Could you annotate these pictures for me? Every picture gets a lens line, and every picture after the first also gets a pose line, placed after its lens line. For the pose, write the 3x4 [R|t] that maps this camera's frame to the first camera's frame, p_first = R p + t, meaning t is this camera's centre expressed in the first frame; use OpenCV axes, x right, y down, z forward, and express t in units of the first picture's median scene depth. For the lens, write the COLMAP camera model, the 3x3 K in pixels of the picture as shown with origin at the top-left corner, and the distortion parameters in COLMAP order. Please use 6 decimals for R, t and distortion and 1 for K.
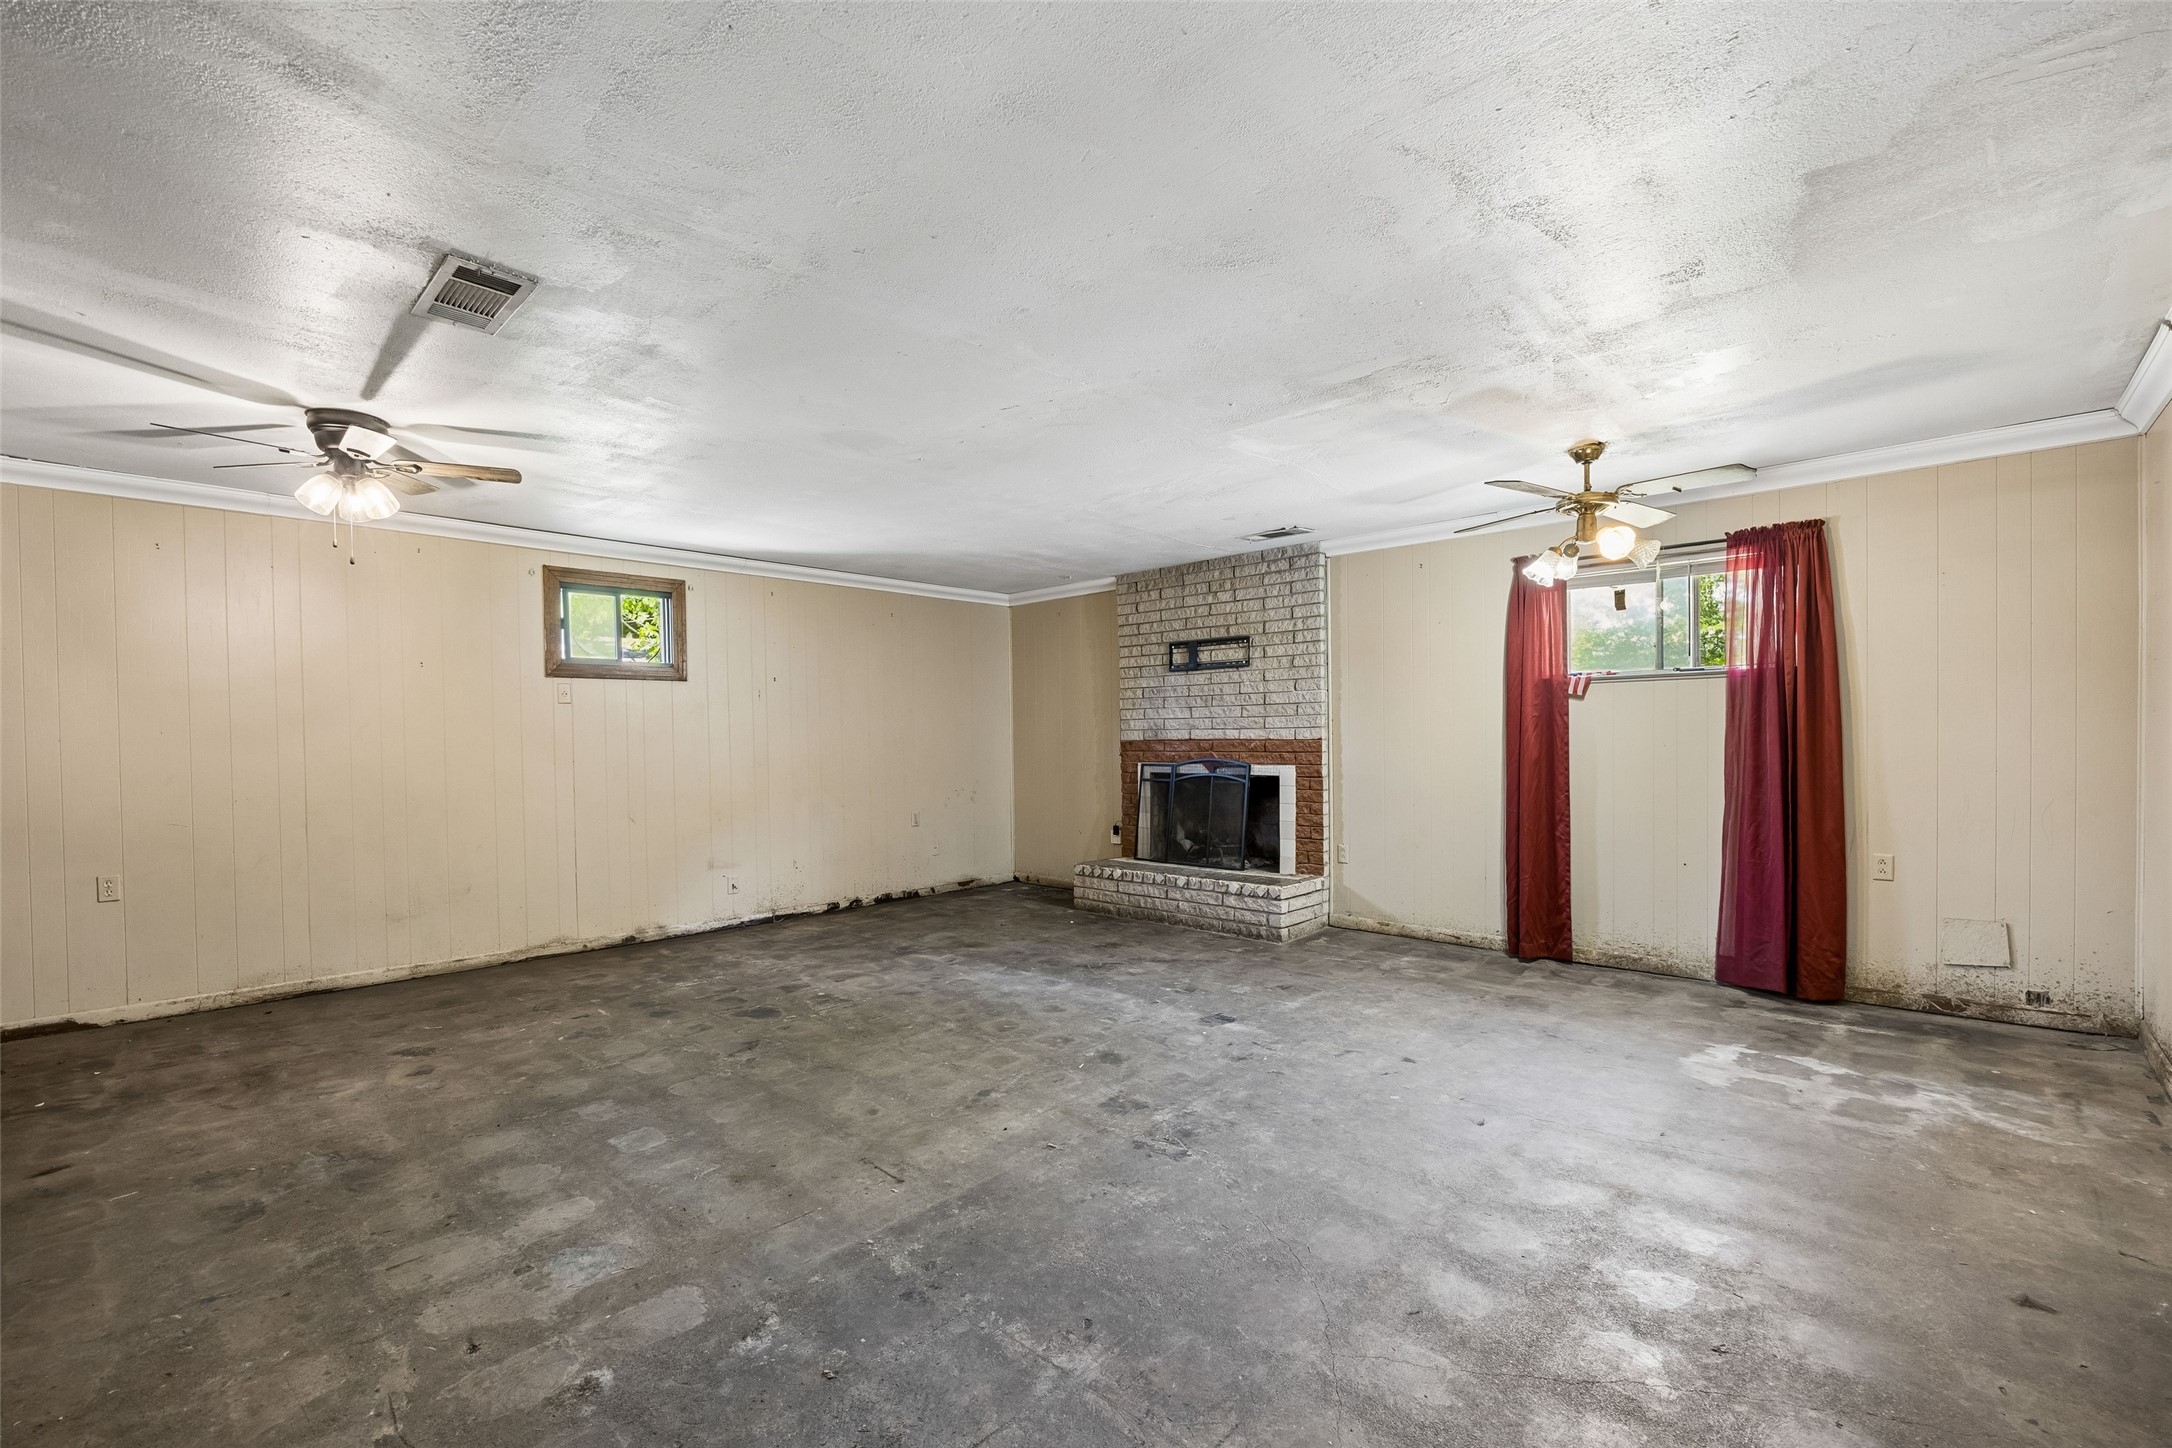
lens RADIAL K [[913.9, 0, 1087.3], [0, 913.9, 746.2], [0, 0, 1]] dist [-0.001141, -0.000165]
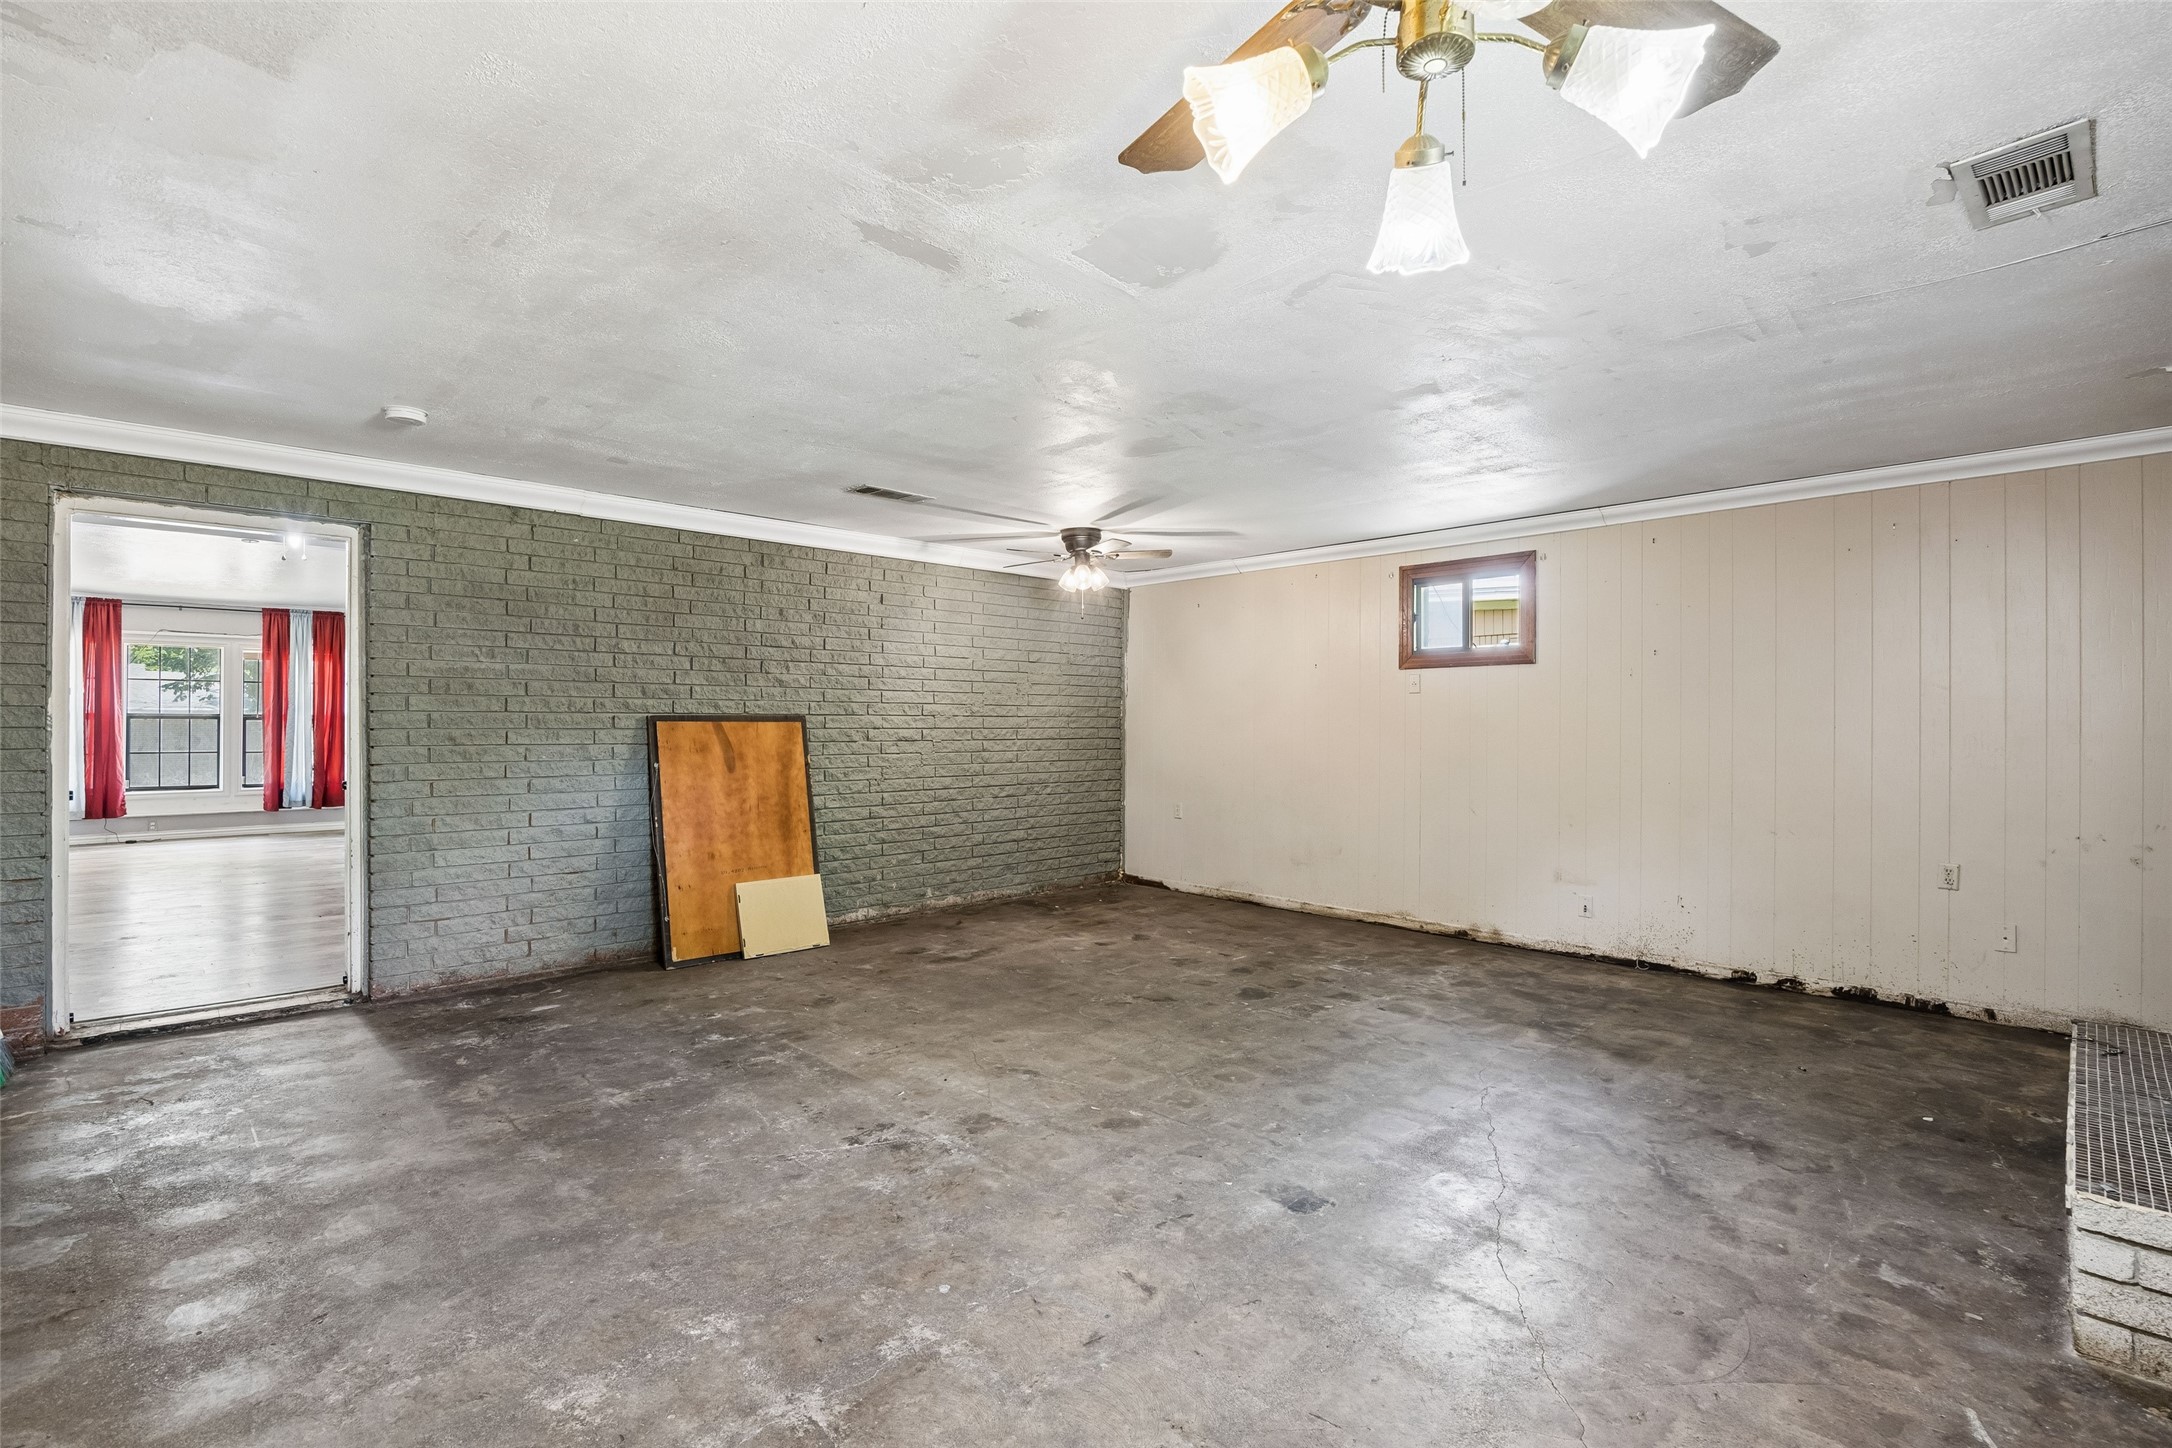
lens RADIAL K [[1022.3, 0, 1086.0], [0, 1022.3, 724.0], [0, 0, 1]] dist [-0.012921, 0.000896]
pose [[-0.056869, 0.008613, -0.998344, 0.655818], [-0.013706, 0.999862, 0.009407, -0.018899], [0.998288, 0.014218, -0.056743, 0.705037]]
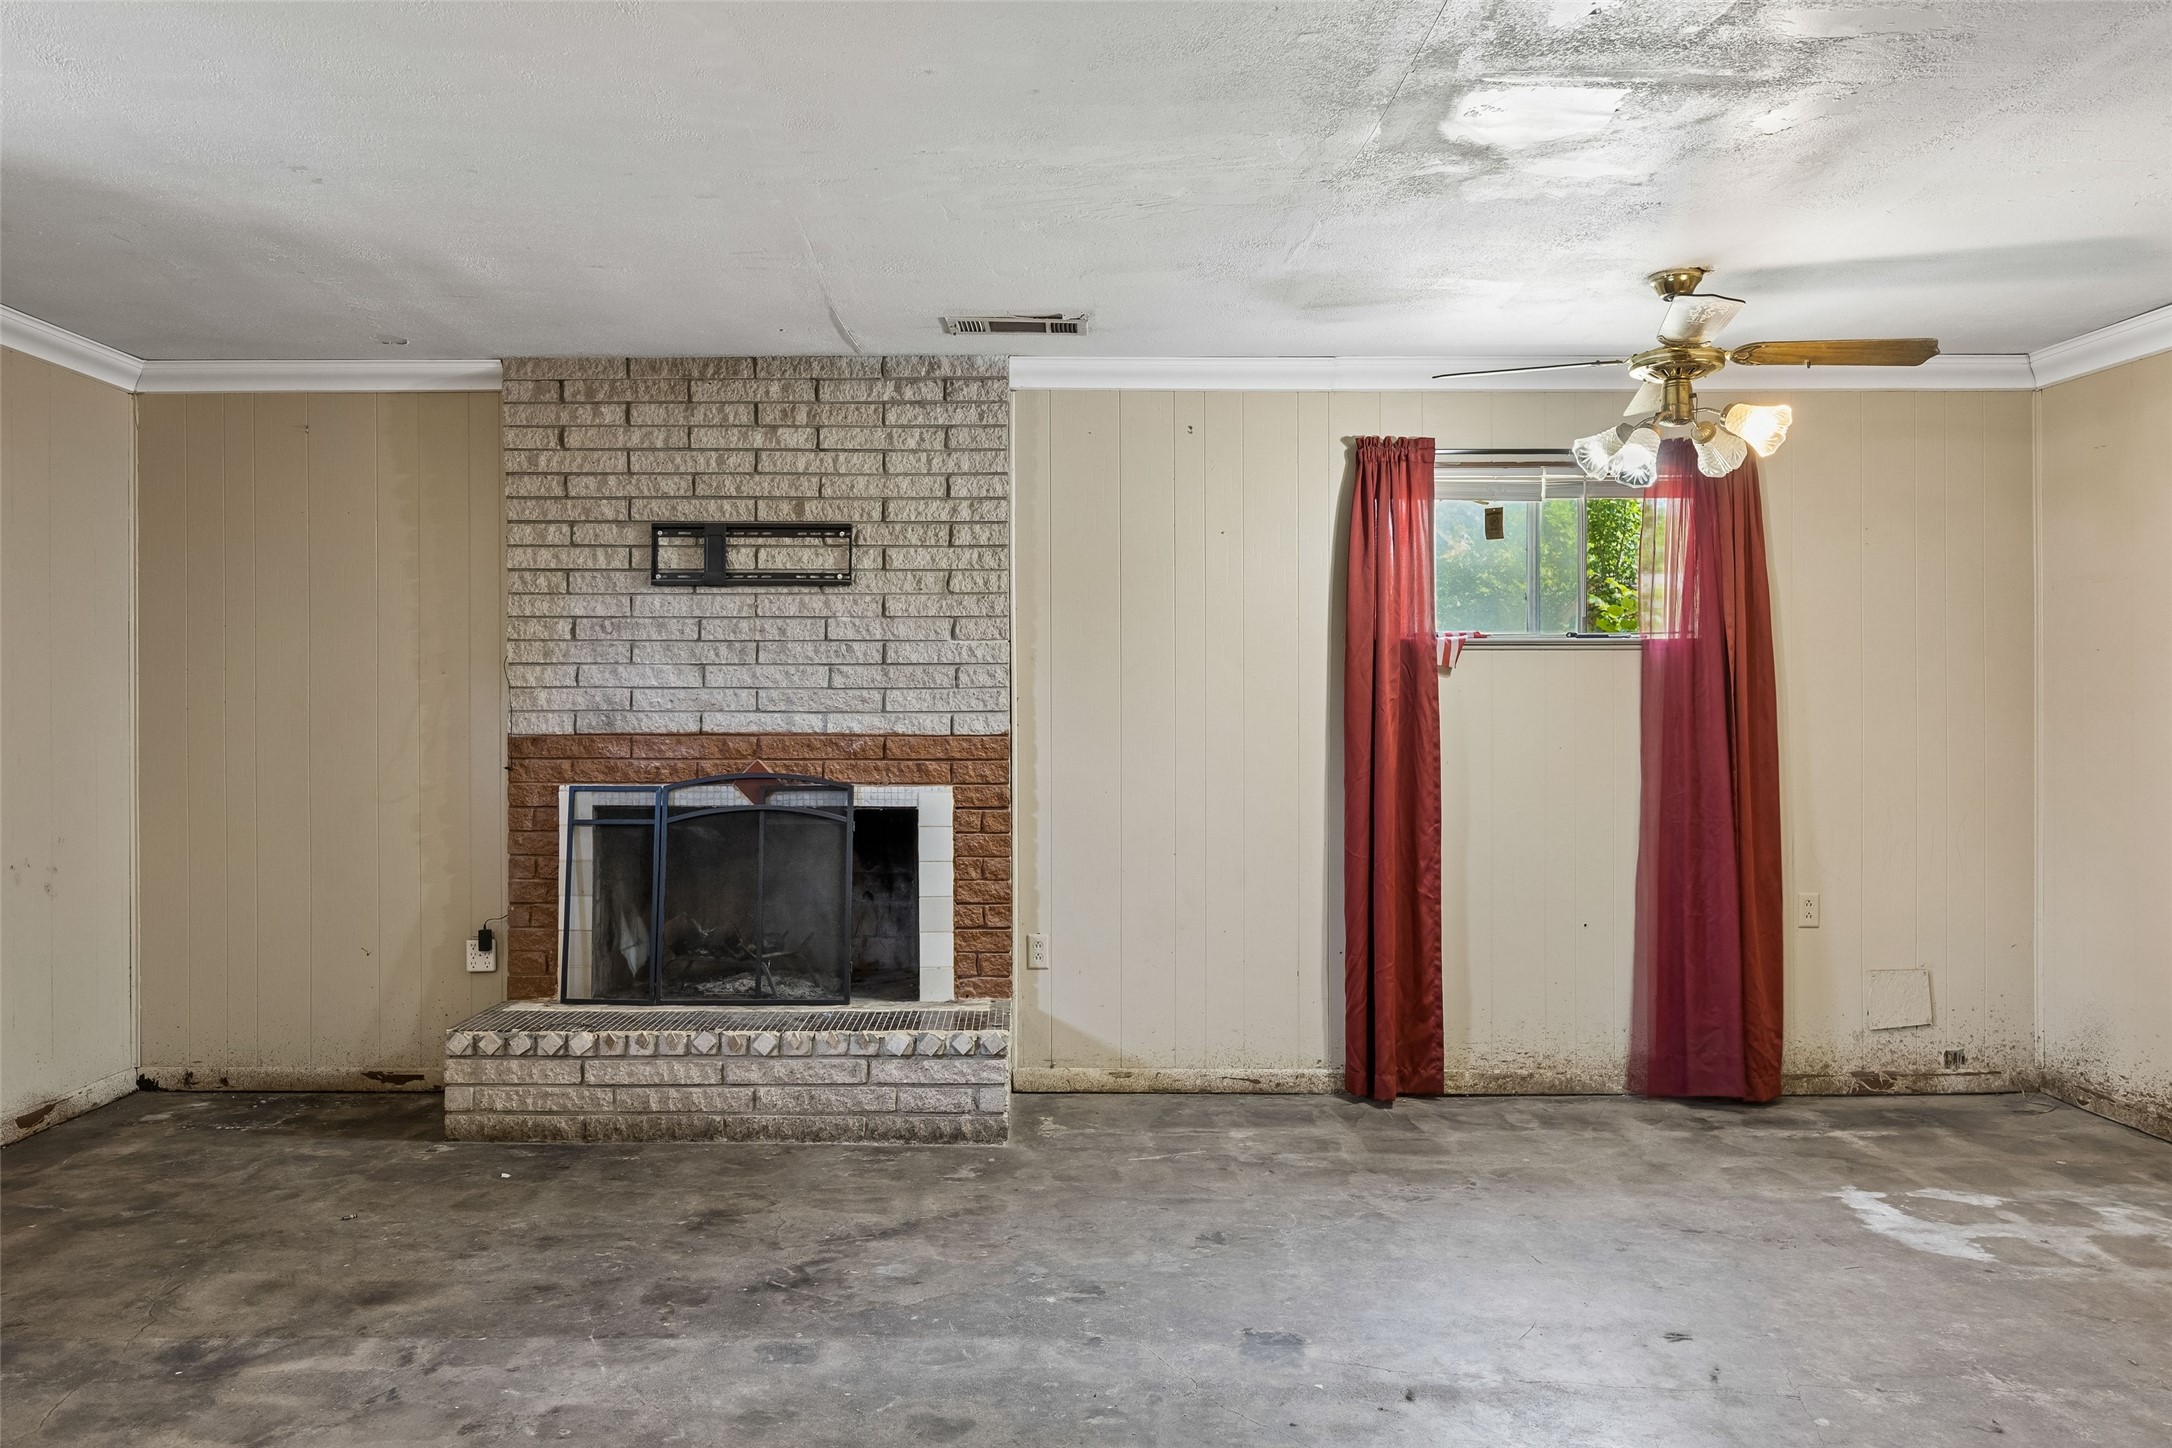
lens RADIAL K [[1515.8, 0, 1028.3], [0, 1515.8, 718.4], [0, 0, 1]] dist [-0.000350, 0.000139]
pose [[0.745150, 0.014418, 0.666741, -0.362611], [-0.001543, 0.999801, -0.019896, 0.000239], [-0.666896, 0.013797, 0.745023, 0.404167]]
